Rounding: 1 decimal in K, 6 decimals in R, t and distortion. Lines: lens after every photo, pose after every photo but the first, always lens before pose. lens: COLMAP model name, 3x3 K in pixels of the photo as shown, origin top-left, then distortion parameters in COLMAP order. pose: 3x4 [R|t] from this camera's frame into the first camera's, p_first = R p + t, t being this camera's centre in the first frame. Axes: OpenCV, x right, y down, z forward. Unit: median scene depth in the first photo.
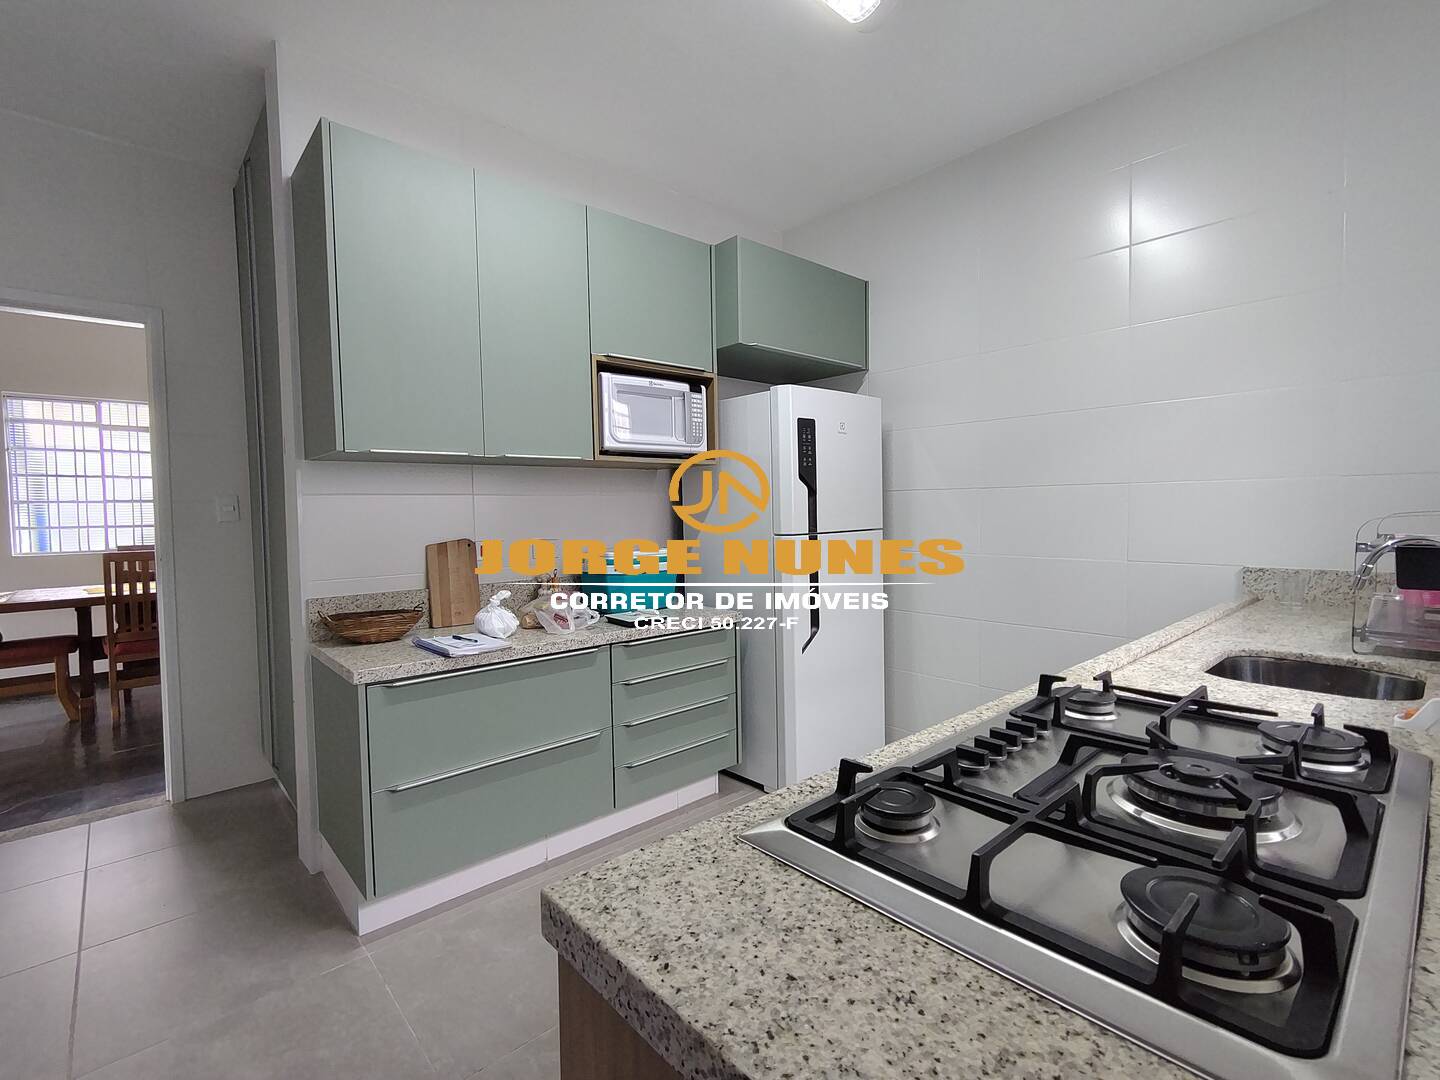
lens RADIAL K [[663.7, 0, 715.6], [0, 663.7, 539.3], [0, 0, 1]] dist [-0.001100, -0.002666]
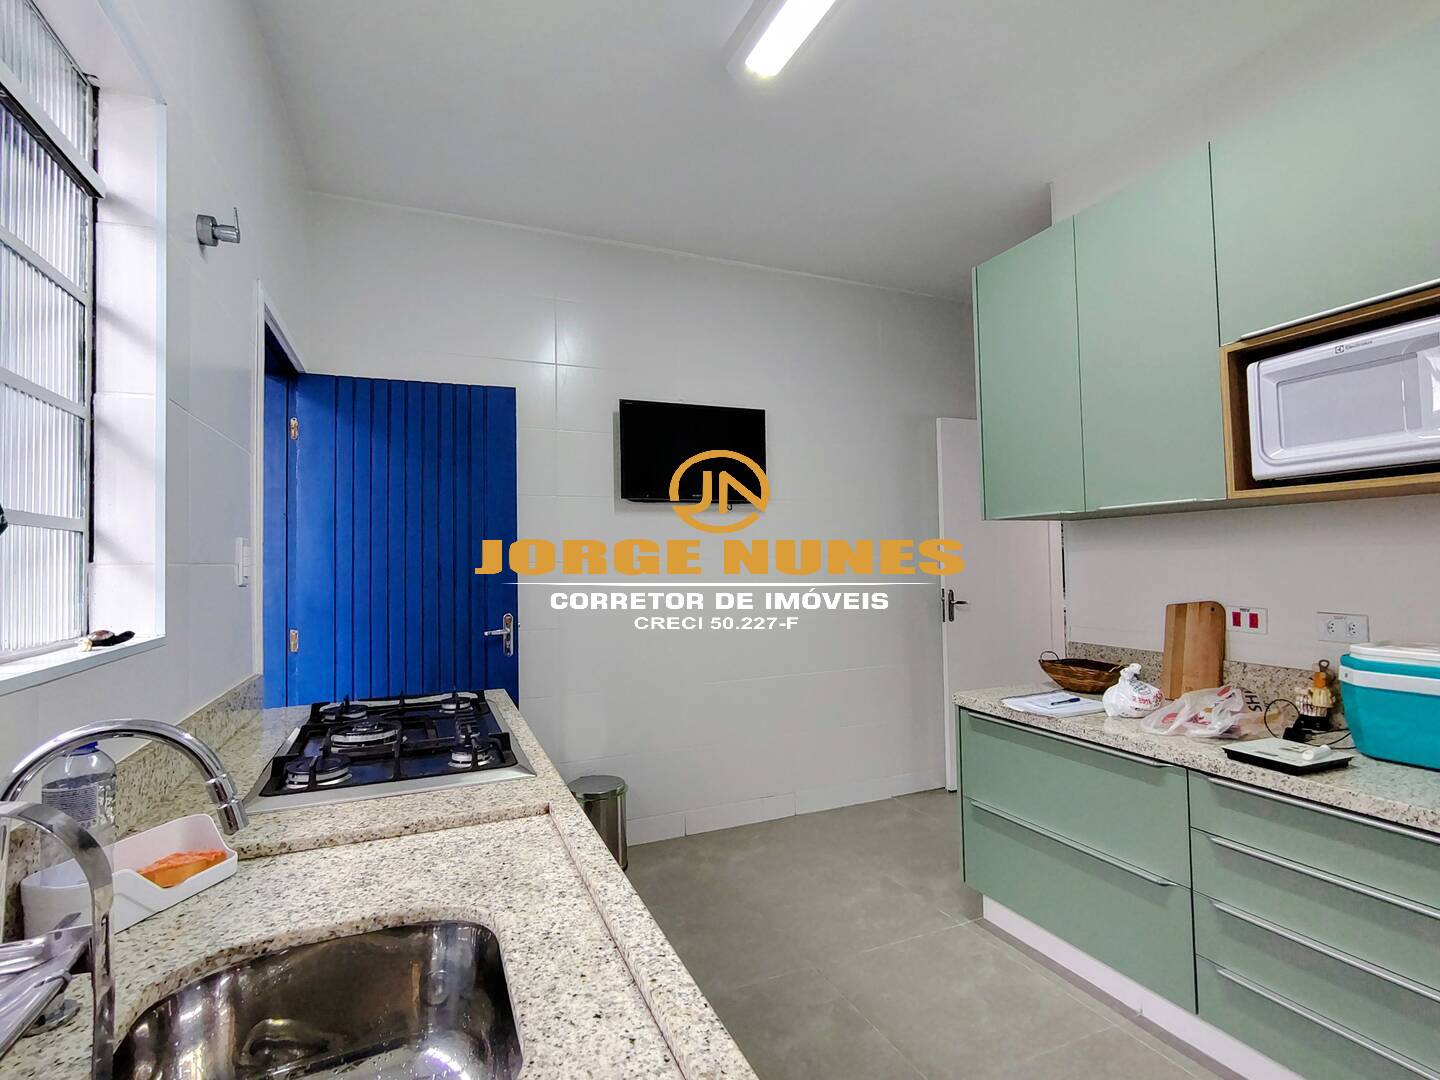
lens RADIAL K [[663.7, 0, 715.5], [0, 663.7, 541.0], [0, 0, 1]] dist [-0.001100, -0.002666]
pose [[-0.295275, -0.011870, -0.955339, 0.615484], [-0.028628, 0.999584, -0.003571, -0.057358], [0.954983, 0.026295, -0.295492, 0.689179]]
